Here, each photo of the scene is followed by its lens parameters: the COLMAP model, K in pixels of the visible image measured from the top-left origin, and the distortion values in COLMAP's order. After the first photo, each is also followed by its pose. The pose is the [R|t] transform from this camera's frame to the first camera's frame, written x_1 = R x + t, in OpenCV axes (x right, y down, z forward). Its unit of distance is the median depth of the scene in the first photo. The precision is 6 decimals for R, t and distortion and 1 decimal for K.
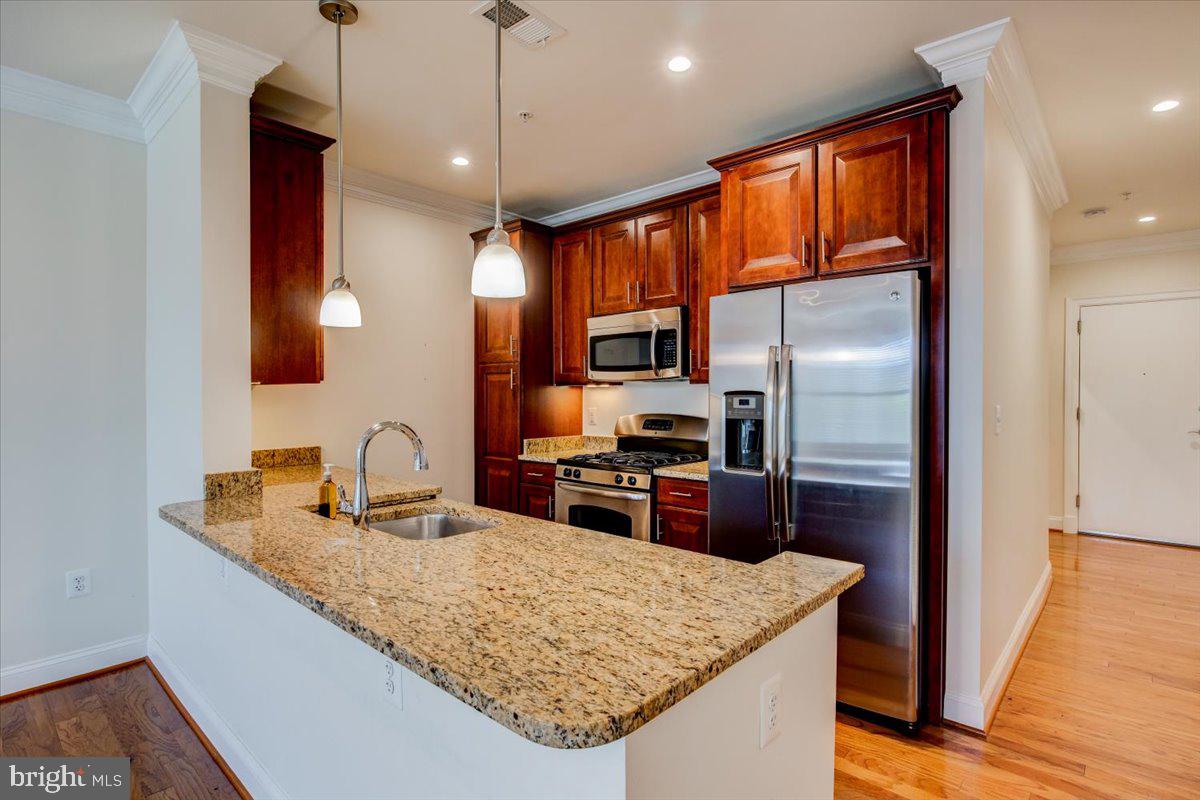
lens RADIAL K [[592.7, 0, 600.0], [0, 592.7, 400.0], [0, 0, 1]] dist [-0.002216, -0.000308]
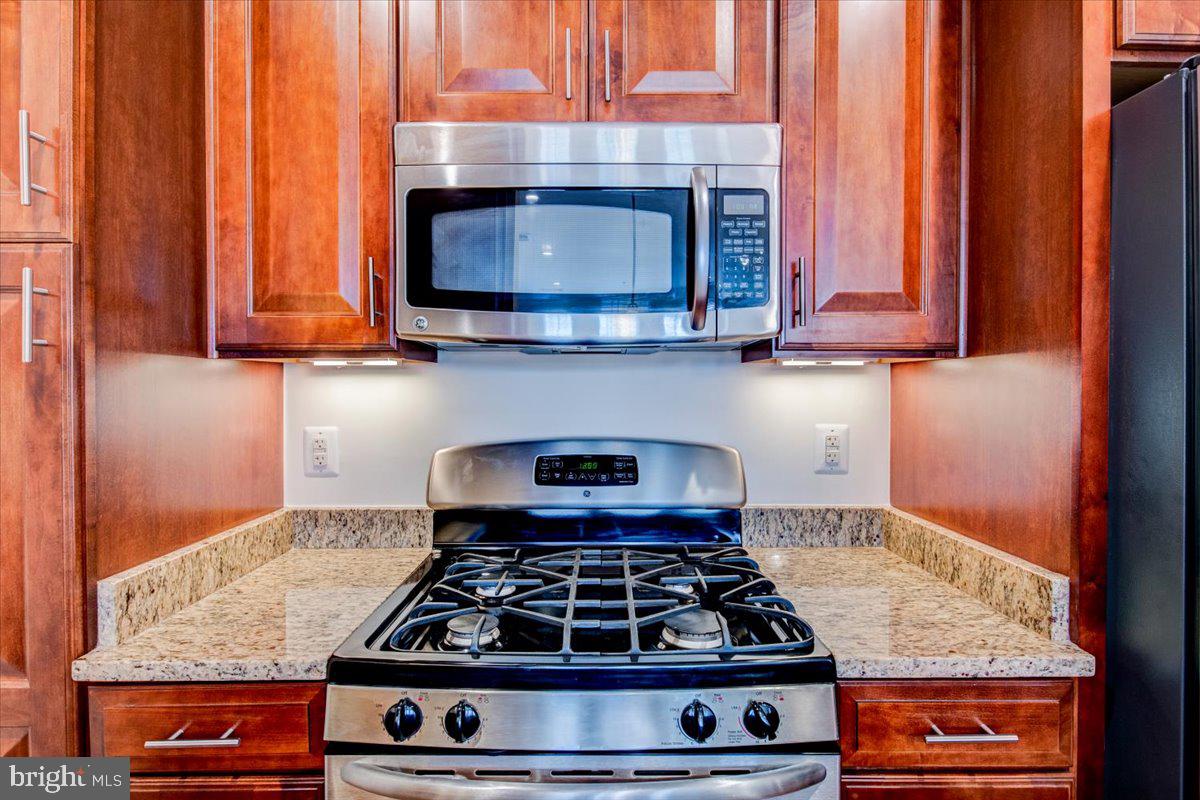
lens RADIAL K [[592.7, 0, 600.0], [0, 592.7, 400.0], [0, 0, 1]] dist [-0.002216, -0.000308]
pose [[0.732804, -0.006101, 0.680413, -0.173460], [0.002513, 0.999977, 0.006261, -0.005296], [-0.680435, -0.002878, 0.732802, 0.861166]]
